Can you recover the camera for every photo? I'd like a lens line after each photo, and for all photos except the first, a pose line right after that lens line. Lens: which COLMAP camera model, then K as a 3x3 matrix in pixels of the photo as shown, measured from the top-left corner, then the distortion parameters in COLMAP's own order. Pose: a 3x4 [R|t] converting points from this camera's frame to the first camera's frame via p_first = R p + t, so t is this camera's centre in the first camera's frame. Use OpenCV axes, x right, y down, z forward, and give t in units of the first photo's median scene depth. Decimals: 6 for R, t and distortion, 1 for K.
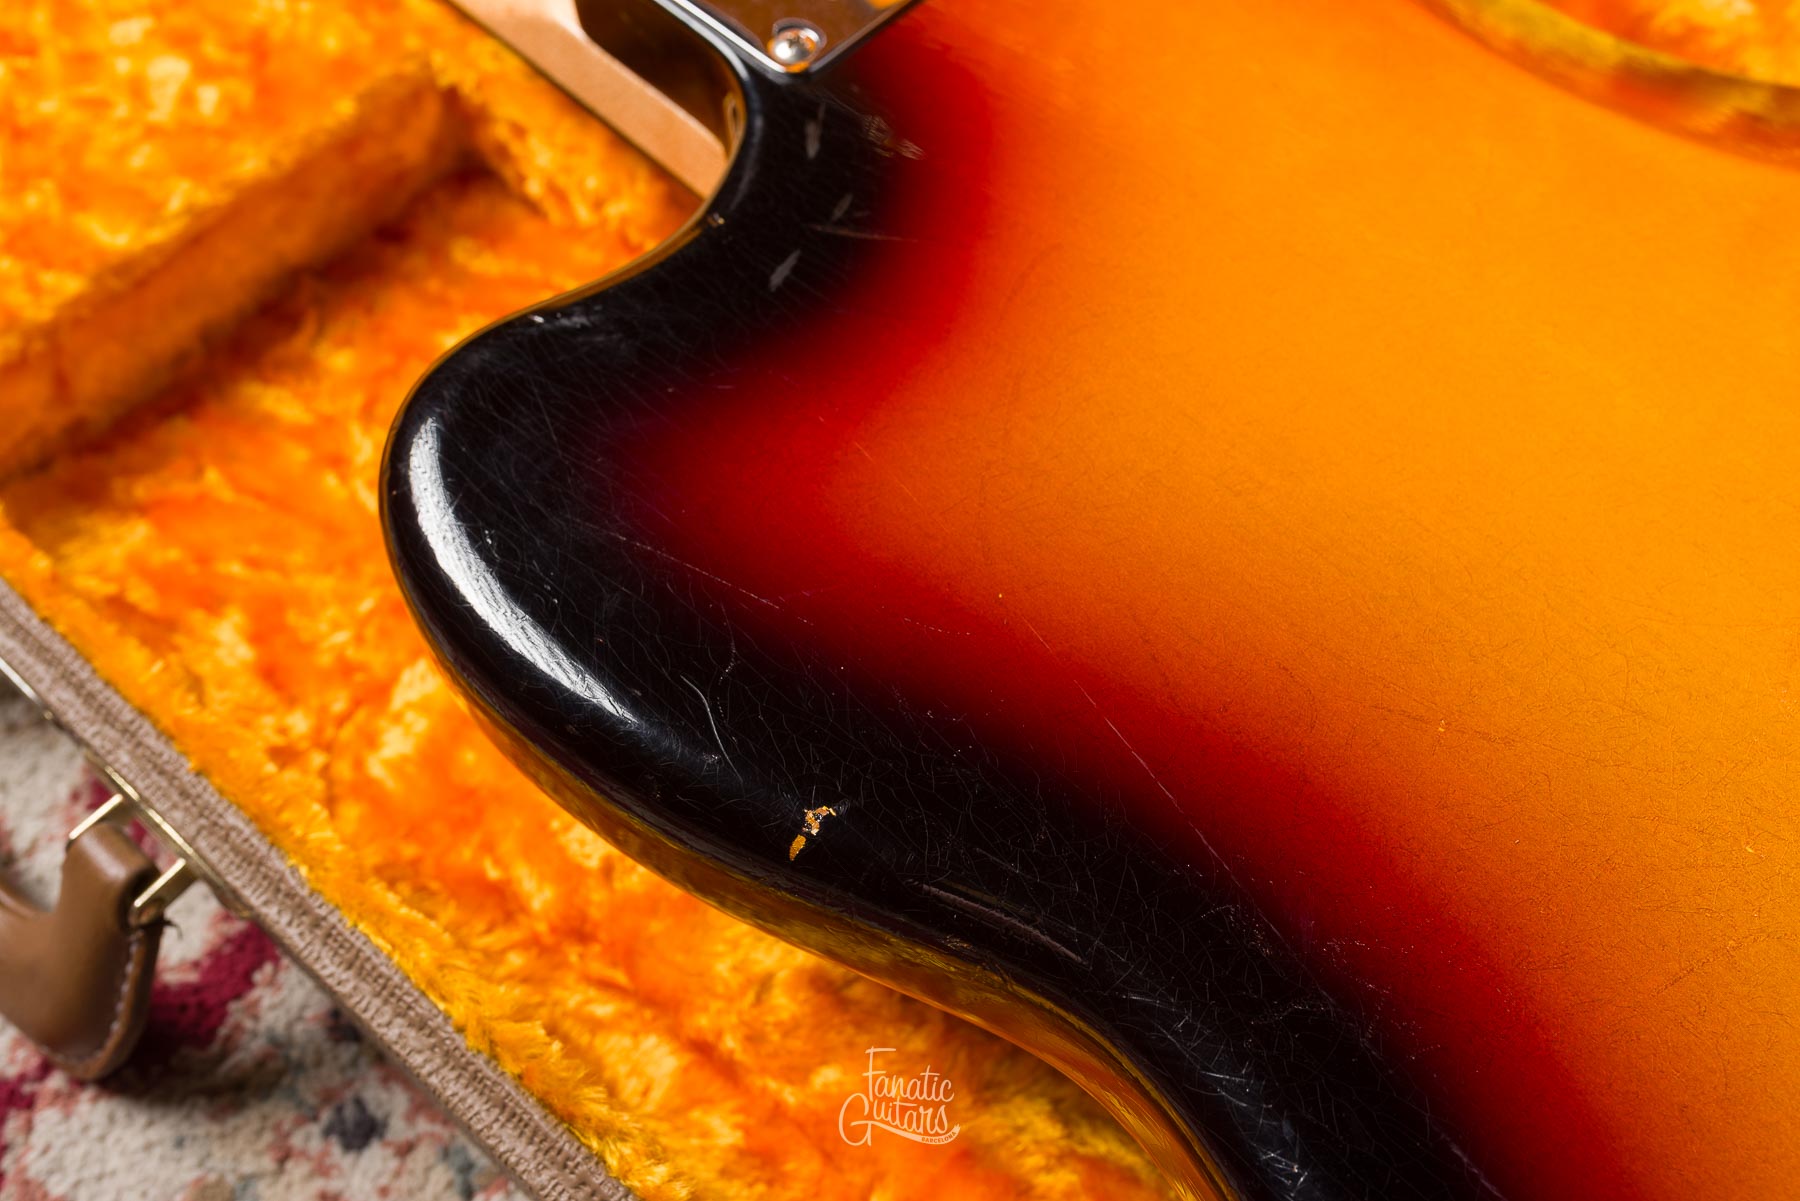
lens RADIAL K [[1818.0, 0, 899.7], [0, 1818.0, 596.0], [0, 0, 1]] dist [0.003066, 0.003503]
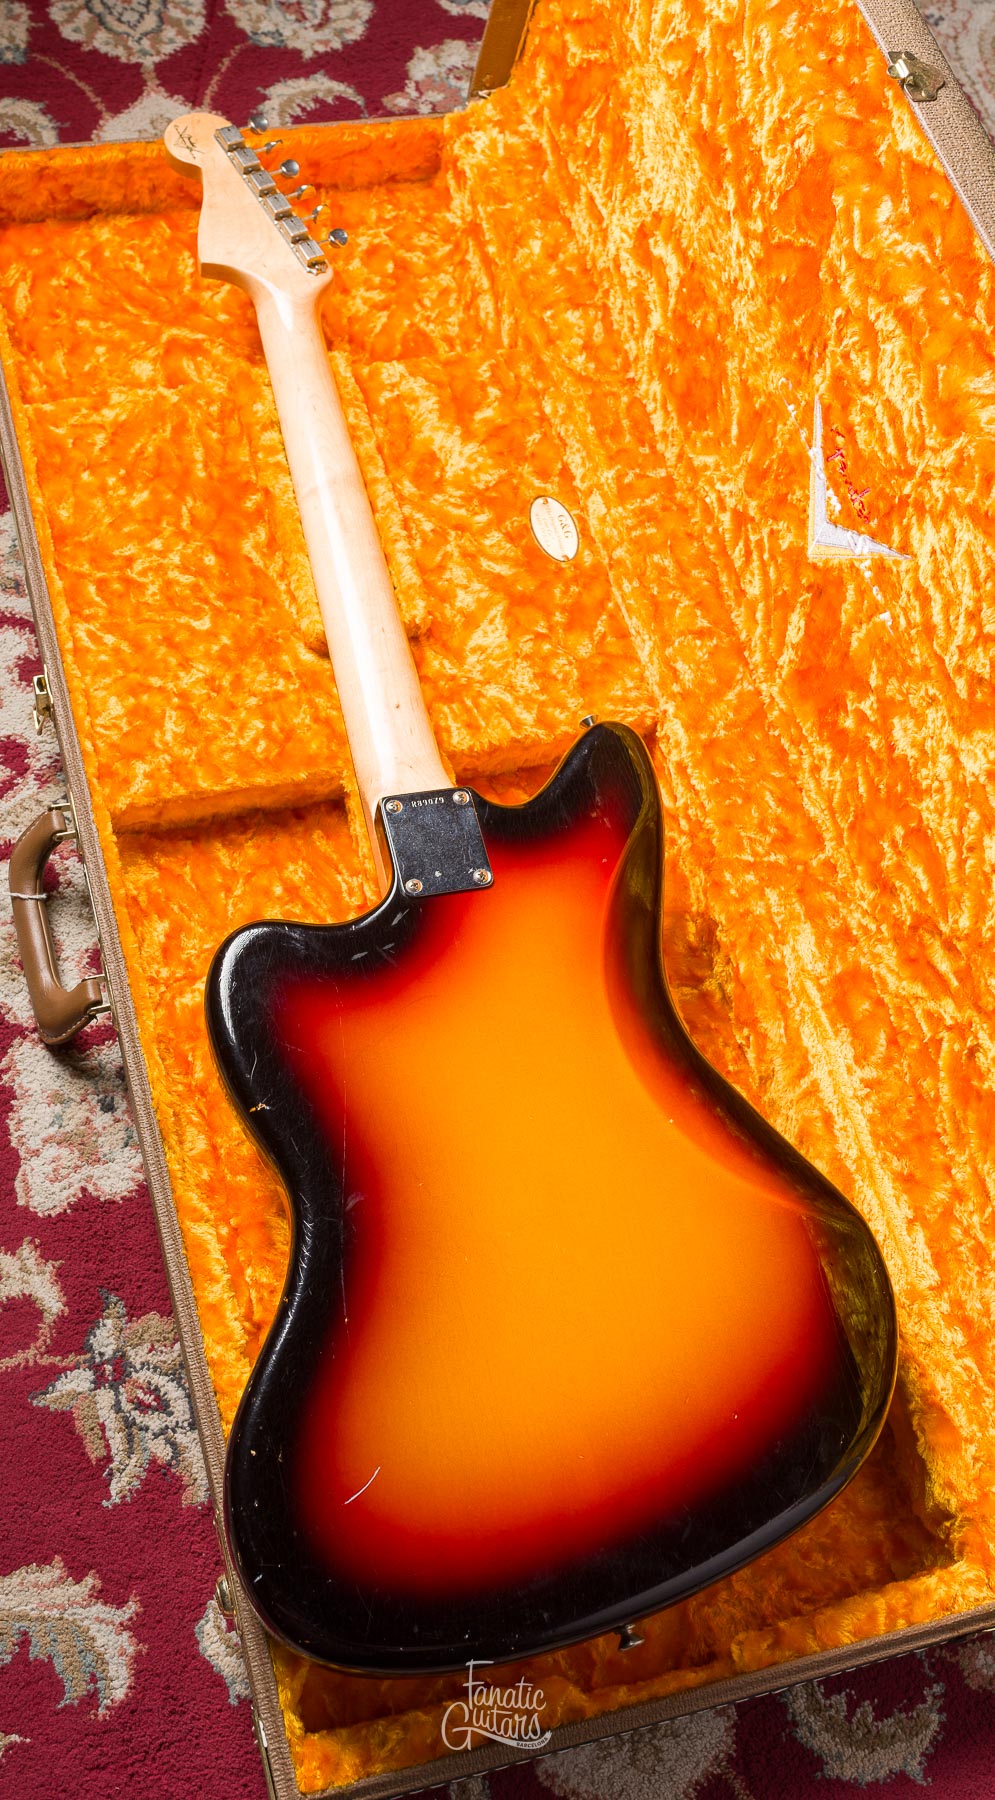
lens RADIAL K [[1819.5, 0, 383.6], [0, 1819.5, 888.1], [0, 0, 1]] dist [-0.003405, -0.002310]
pose [[0.823305, 0.536944, -0.184011, 0.421106], [-0.532236, 0.842957, 0.078412, -0.471067], [0.197216, 0.033380, 0.979792, -1.802073]]
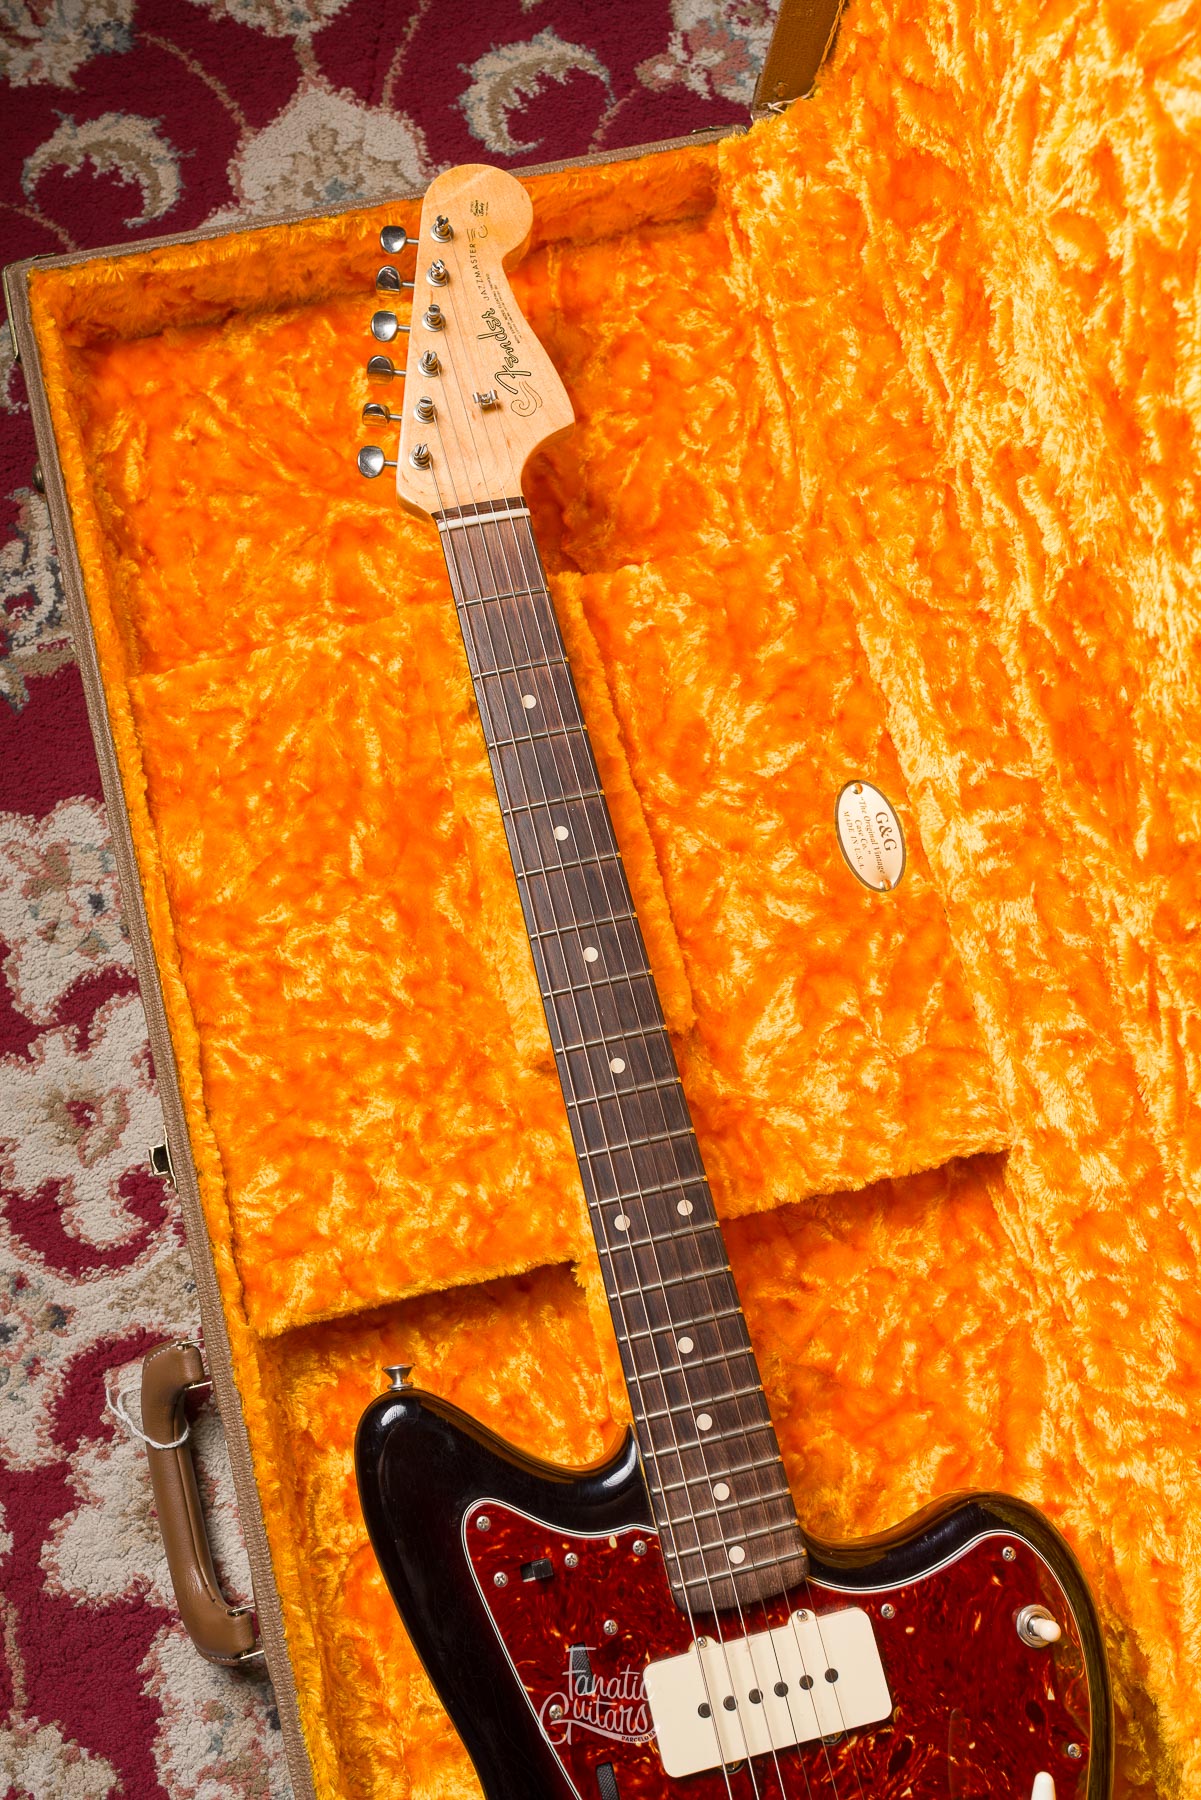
lens RADIAL K [[1723.9, 0, 600.5], [0, 1723.9, 900.0], [0, 0, 1]] dist [-0.002599, -0.002178]
pose [[0.824137, 0.555531, -0.110375, -0.295668], [-0.500116, 0.805225, 0.318584, -1.422528], [0.265860, -0.207357, 0.941447, -0.720340]]
